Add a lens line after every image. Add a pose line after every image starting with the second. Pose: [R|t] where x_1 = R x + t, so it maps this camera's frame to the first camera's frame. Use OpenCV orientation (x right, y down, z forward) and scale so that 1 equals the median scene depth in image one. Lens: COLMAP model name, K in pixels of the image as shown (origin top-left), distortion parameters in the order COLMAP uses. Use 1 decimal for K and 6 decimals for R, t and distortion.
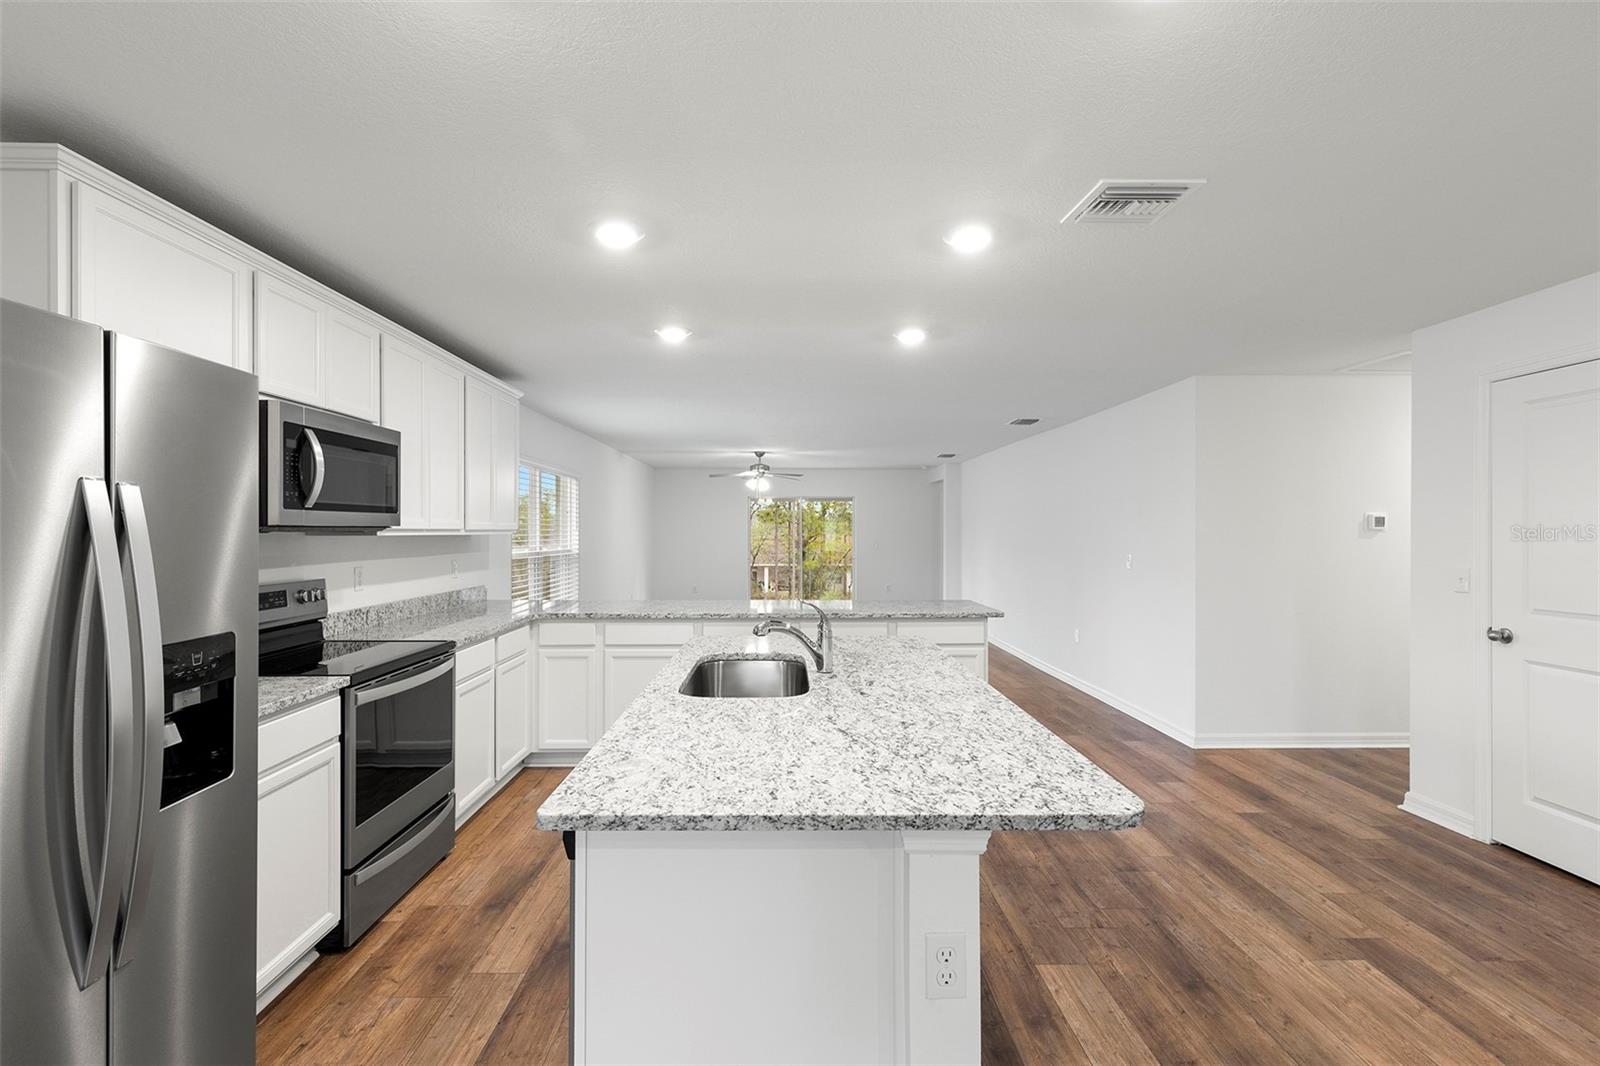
lens RADIAL K [[717.1, 0, 792.0], [0, 717.1, 532.1], [0, 0, 1]] dist [0.007834, -0.001603]
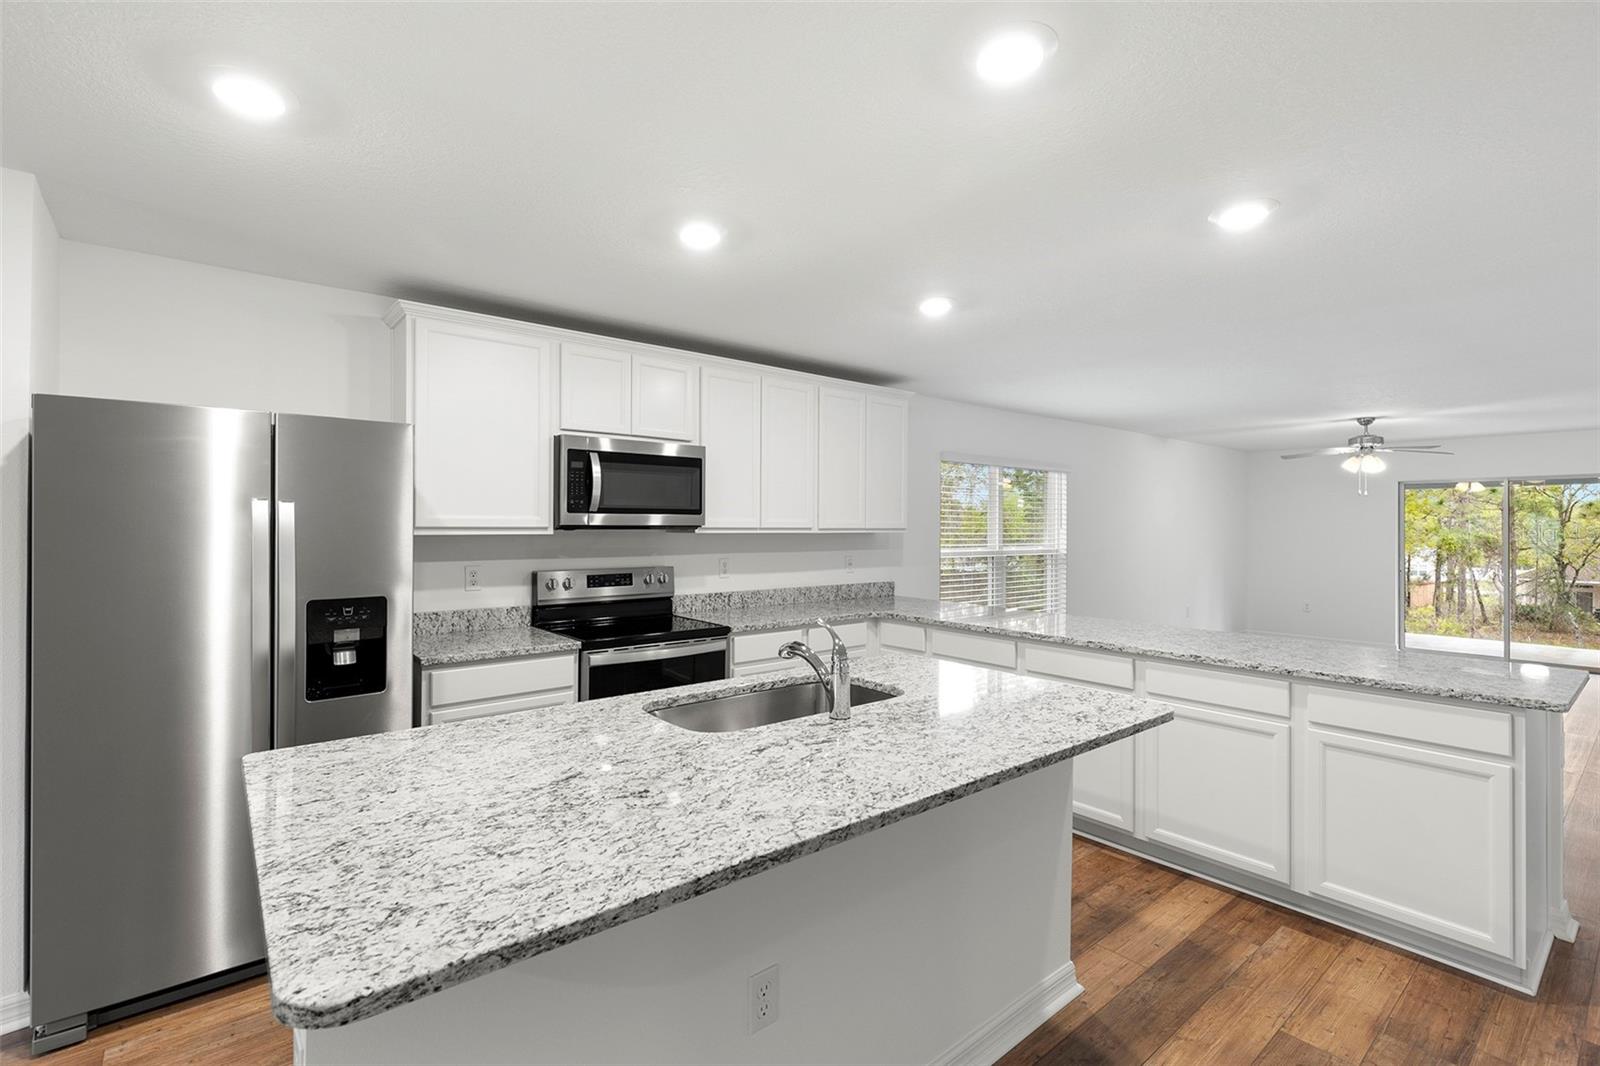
lens RADIAL K [[717.1, 0, 791.3], [0, 717.1, 522.2], [0, 0, 1]] dist [0.007834, -0.001603]
pose [[0.616259, -0.001312, -0.787543, 0.483861], [-0.006035, 0.999961, -0.006389, -0.007212], [0.787521, 0.008690, 0.616227, 0.376485]]
